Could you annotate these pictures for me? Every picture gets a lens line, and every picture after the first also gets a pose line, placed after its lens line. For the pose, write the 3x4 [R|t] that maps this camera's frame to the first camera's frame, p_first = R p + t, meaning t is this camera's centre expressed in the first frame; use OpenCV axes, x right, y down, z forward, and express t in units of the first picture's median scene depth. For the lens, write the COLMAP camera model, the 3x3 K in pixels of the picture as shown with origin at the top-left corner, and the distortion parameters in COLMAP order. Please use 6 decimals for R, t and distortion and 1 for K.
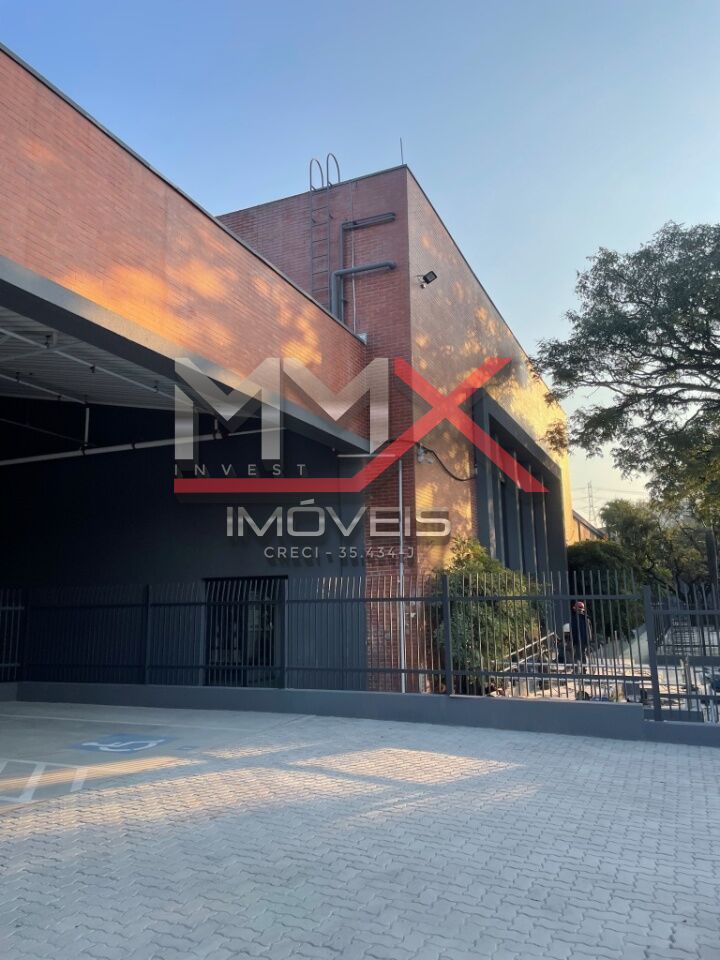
lens RADIAL K [[712.1, 0, 360.0], [0, 712.1, 480.0], [0, 0, 1]] dist [0.083168, -0.107531]
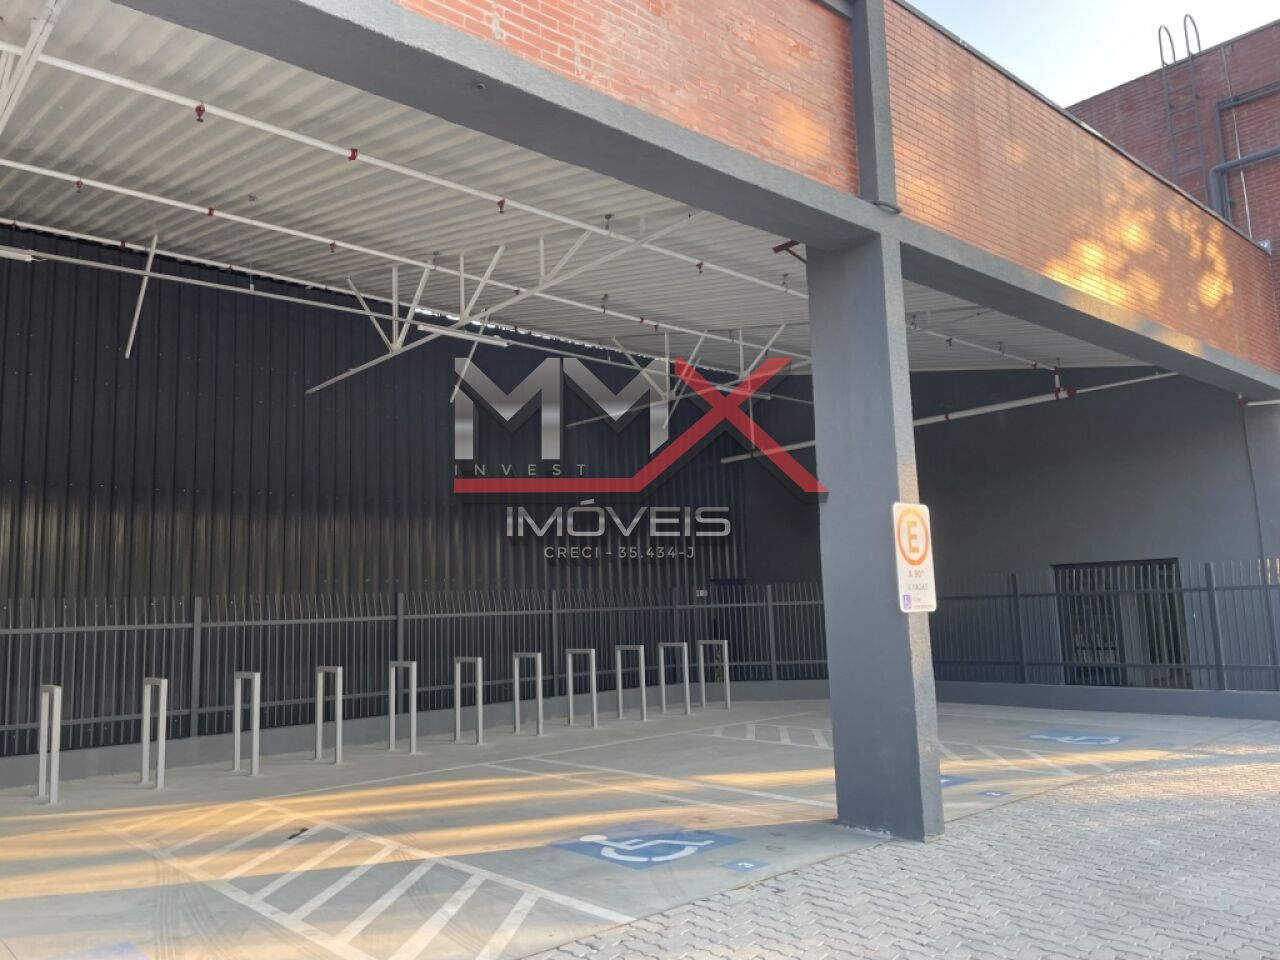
lens RADIAL K [[949.4, 0, 638.8], [0, 949.4, 489.4], [0, 0, 1]] dist [0.083168, -0.107531]
pose [[0.905499, -0.068622, -0.418763, -0.215824], [0.091623, 0.995177, 0.035040, -0.042531], [0.414338, -0.070097, 0.907419, -0.268444]]
